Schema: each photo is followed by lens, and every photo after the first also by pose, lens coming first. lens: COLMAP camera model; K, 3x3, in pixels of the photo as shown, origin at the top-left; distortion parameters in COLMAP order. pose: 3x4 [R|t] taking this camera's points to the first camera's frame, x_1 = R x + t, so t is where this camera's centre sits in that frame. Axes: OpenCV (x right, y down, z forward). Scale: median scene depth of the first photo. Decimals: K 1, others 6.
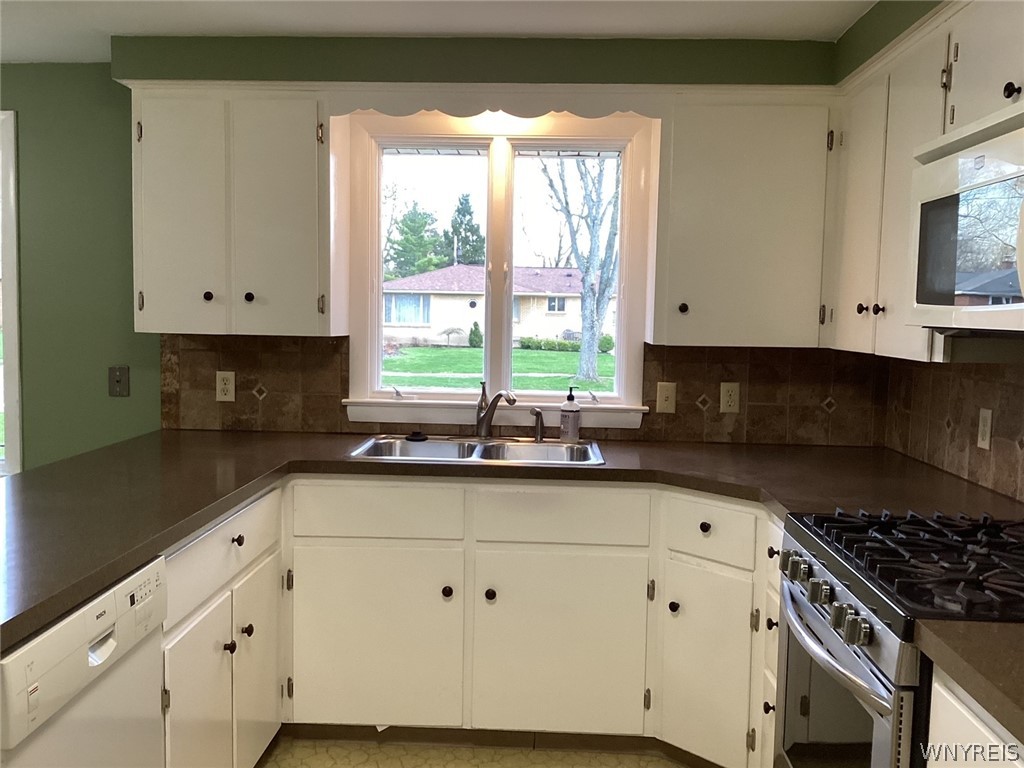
lens RADIAL K [[938.3, 0, 512.0], [0, 938.3, 384.0], [0, 0, 1]] dist [0.128529, -0.259708]
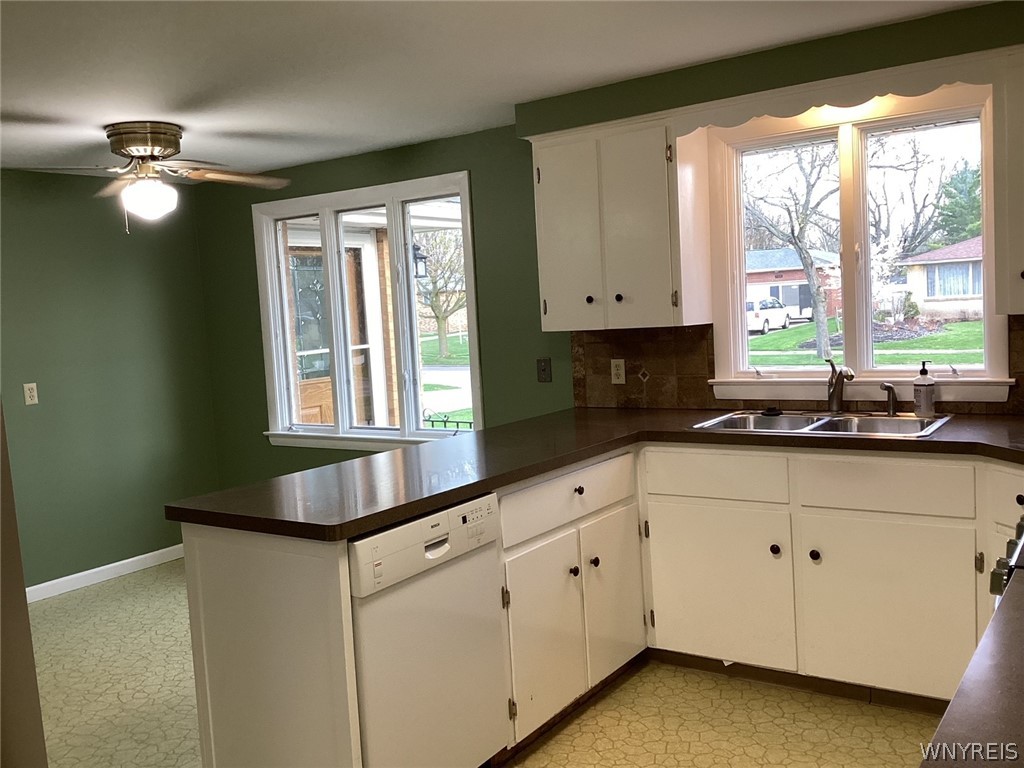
lens RADIAL K [[938.3, 0, 512.0], [0, 938.3, 384.0], [0, 0, 1]] dist [0.128529, -0.259708]
pose [[0.844214, -0.024486, -0.535447, 0.232581], [0.033074, 0.999432, 0.006441, 0.006381], [0.534985, -0.023147, 0.844544, -0.091756]]
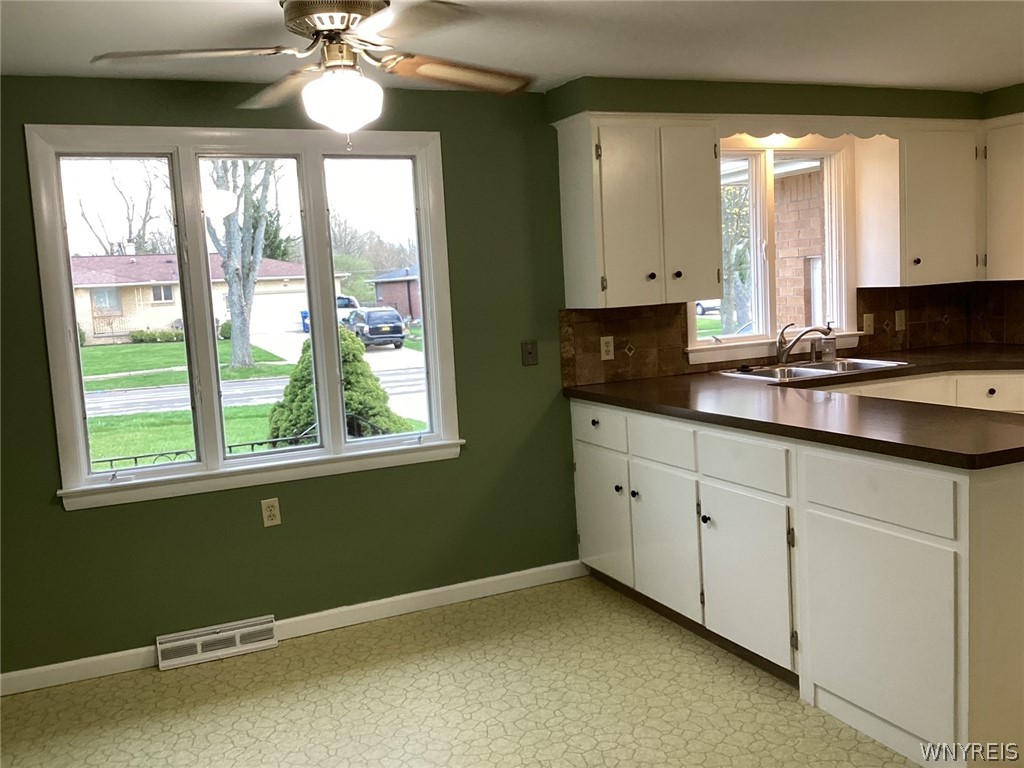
lens RADIAL K [[938.3, 0, 512.0], [0, 938.3, 384.0], [0, 0, 1]] dist [0.128529, -0.259708]
pose [[0.883151, -0.118086, 0.453982, -1.025582], [0.108220, 0.992979, 0.047761, -0.024676], [-0.456434, 0.006950, 0.889730, -0.076602]]
